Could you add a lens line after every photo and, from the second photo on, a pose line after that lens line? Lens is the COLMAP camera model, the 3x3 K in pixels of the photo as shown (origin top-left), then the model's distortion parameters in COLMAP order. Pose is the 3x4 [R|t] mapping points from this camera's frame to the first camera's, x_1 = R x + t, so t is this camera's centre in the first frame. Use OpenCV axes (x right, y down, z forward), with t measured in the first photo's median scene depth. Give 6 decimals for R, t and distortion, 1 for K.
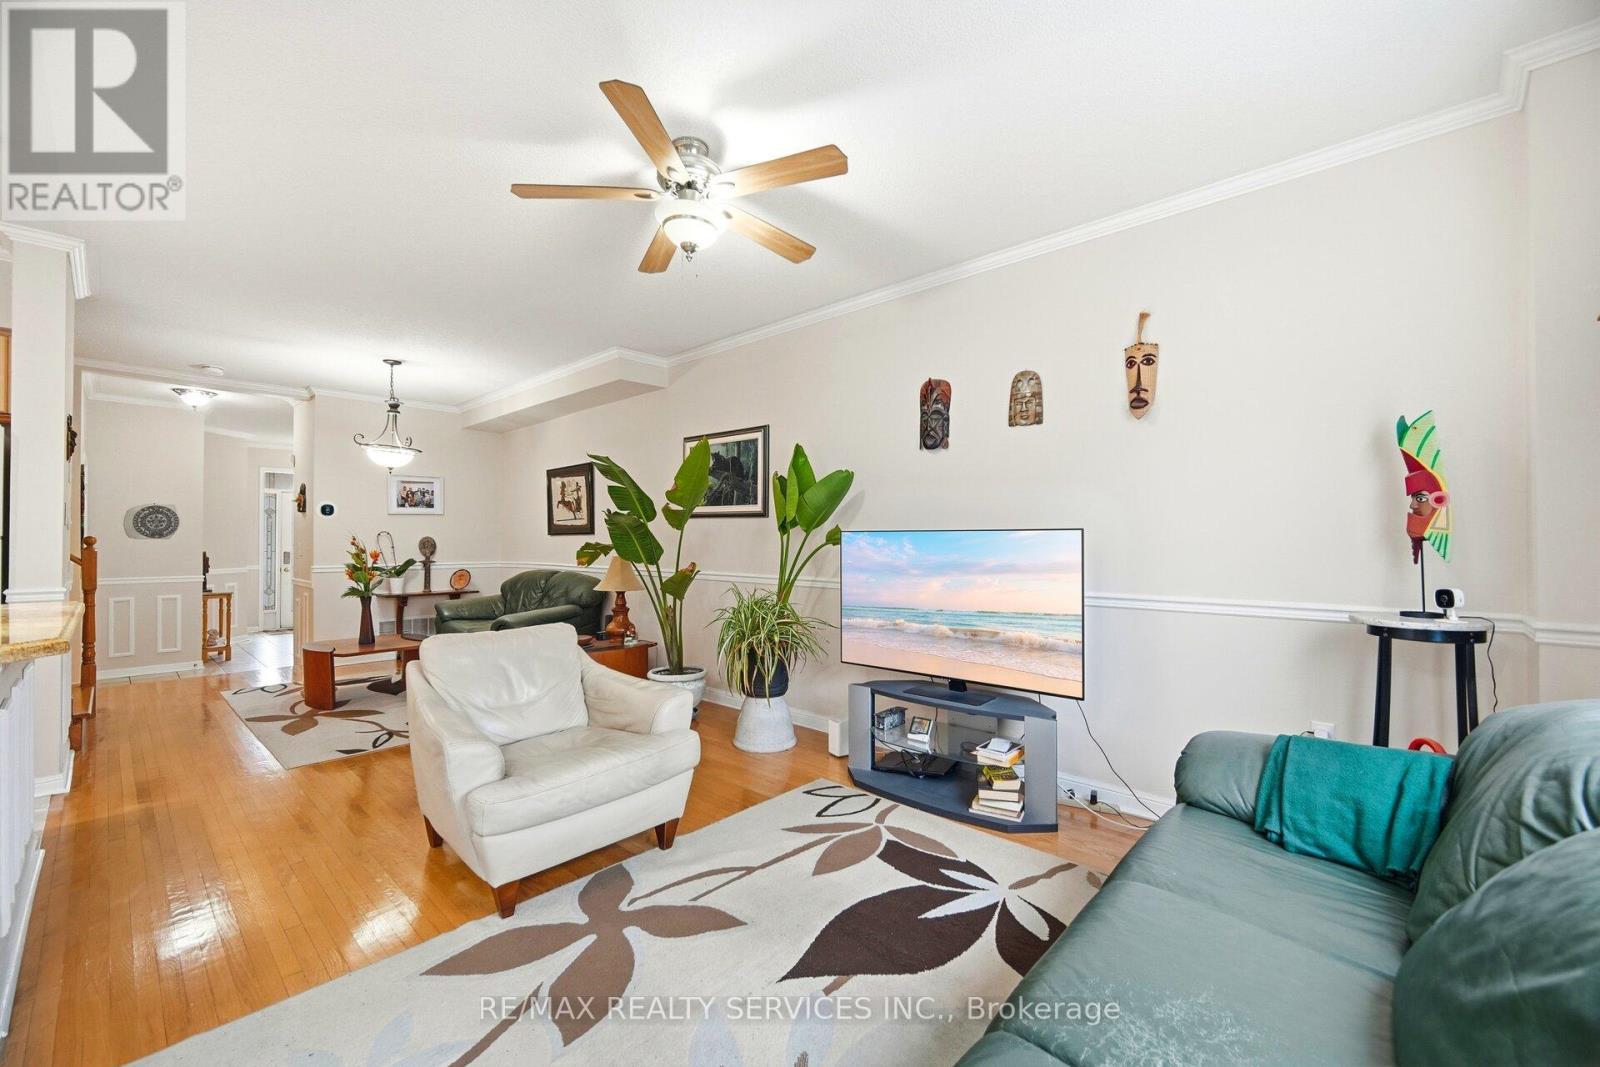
lens RADIAL K [[655.9, 0, 813.1], [0, 655.9, 536.4], [0, 0, 1]] dist [0.001093, -0.000404]
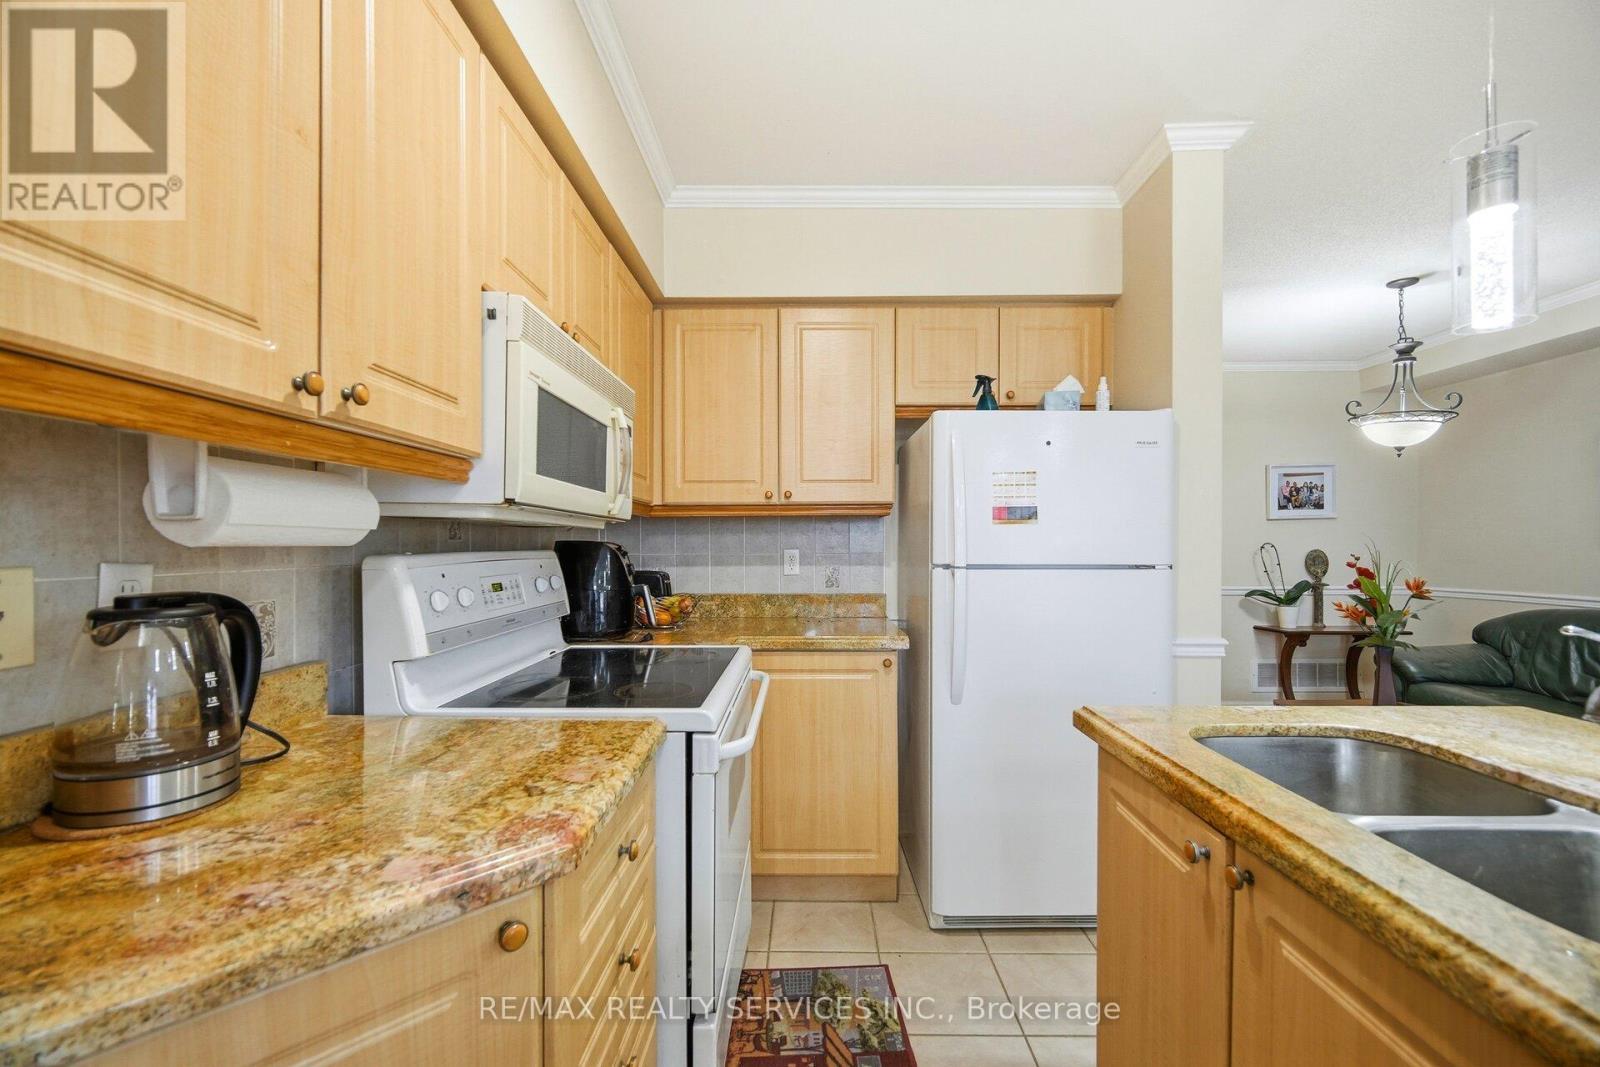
lens RADIAL K [[655.9, 0, 790.5], [0, 655.9, 539.8], [0, 0, 1]] dist [0.001093, -0.000404]
pose [[0.669304, -0.002448, -0.742985, -0.486401], [0.004319, 0.999990, 0.000596, -0.014482], [0.742976, -0.003608, 0.669308, 0.105075]]
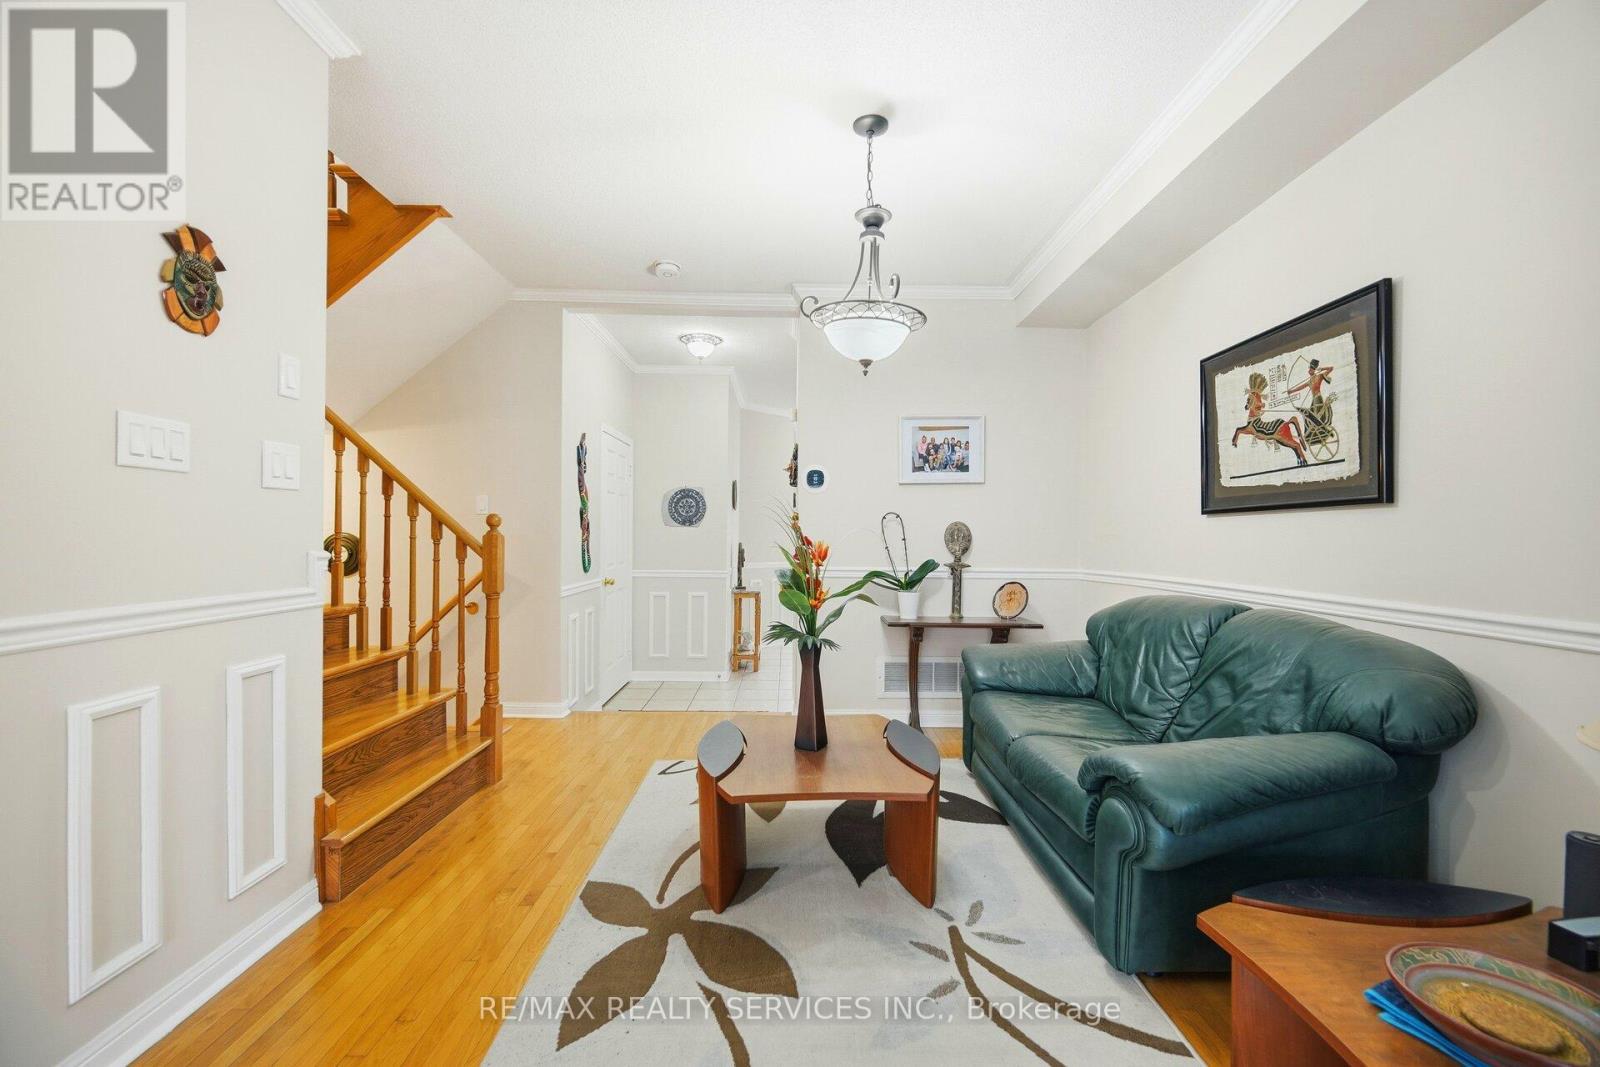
lens RADIAL K [[633.0, 0, 797.3], [0, 633.0, 545.4], [0, 0, 1]] dist [-0.011696, -0.001386]
pose [[0.674591, 0.017720, -0.737979, -0.302469], [-0.007079, 0.999821, 0.017536, 0.013469], [0.738158, -0.006606, 0.674595, 0.577017]]
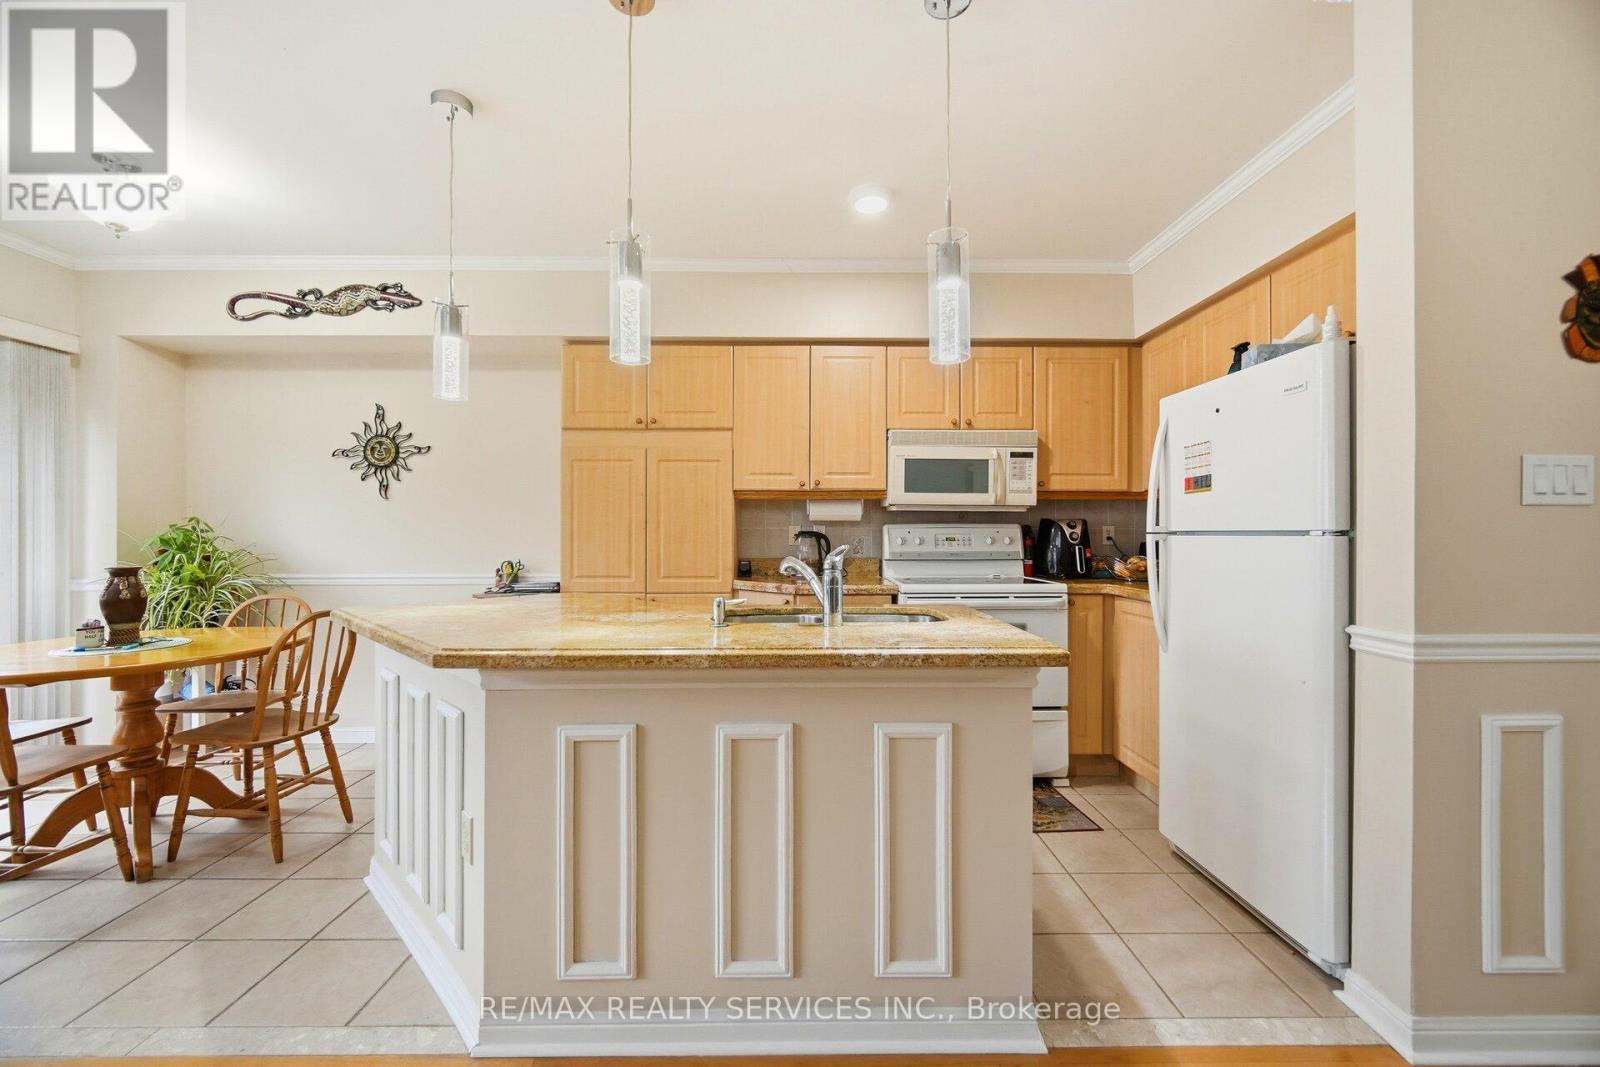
lens RADIAL K [[655.9, 0, 778.5], [0, 655.9, 533.4], [0, 0, 1]] dist [0.001093, -0.000404]
pose [[-0.749387, -0.000774, -0.662131, -0.243592], [0.004217, 0.999973, -0.005943, 0.001960], [0.662118, -0.007246, -0.749364, 0.548234]]
